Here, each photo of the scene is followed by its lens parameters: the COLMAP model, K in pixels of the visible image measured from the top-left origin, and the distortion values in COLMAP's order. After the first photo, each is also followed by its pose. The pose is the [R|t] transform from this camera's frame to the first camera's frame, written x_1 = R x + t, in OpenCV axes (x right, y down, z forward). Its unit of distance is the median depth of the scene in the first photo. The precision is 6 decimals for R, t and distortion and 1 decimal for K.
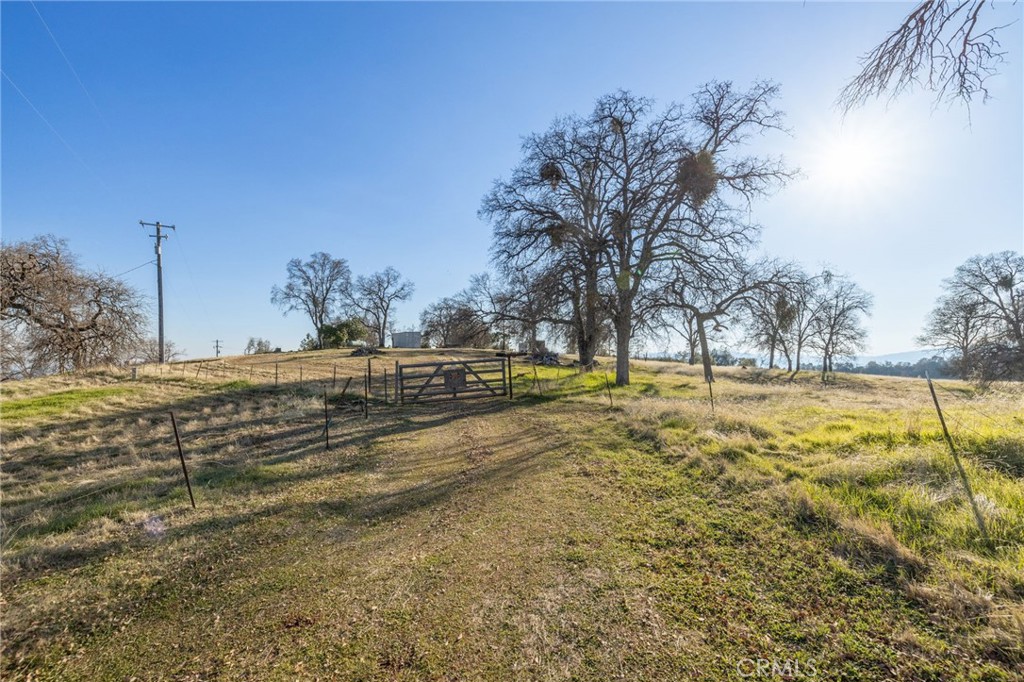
lens RADIAL K [[433.7, 0, 510.7], [0, 433.7, 342.8], [0, 0, 1]] dist [-0.001220, -0.000316]
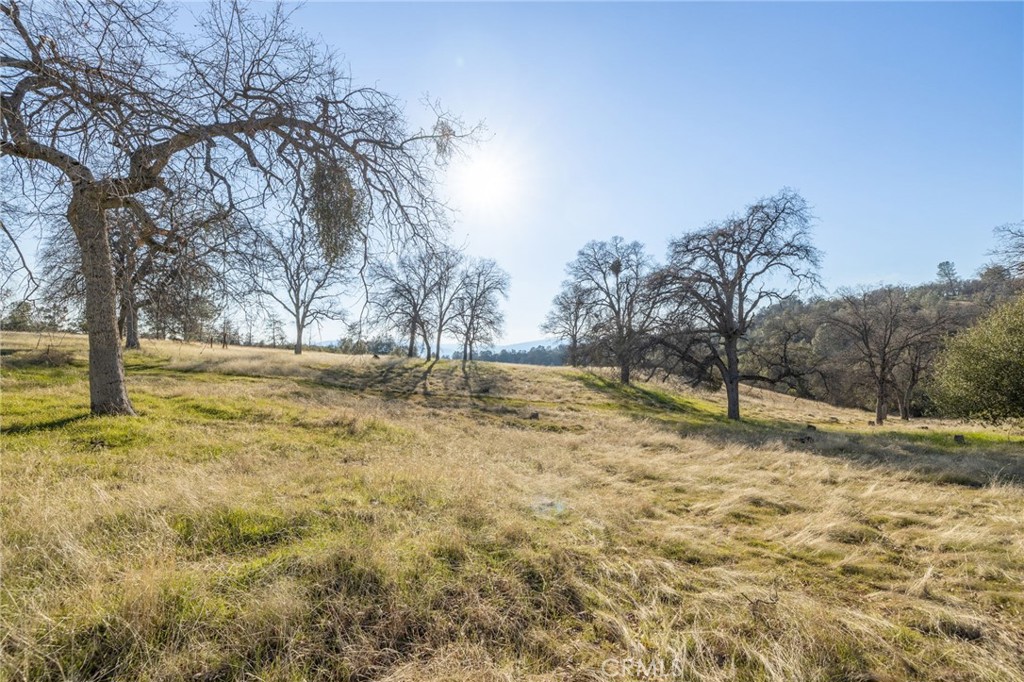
lens RADIAL K [[433.7, 0, 511.9], [0, 433.7, 343.5], [0, 0, 1]] dist [-0.001220, -0.000316]
pose [[0.755781, 0.007523, 0.654781, 0.234728], [-0.025634, 0.999507, 0.018104, 0.015011], [-0.654322, -0.030467, 0.755602, 0.293942]]
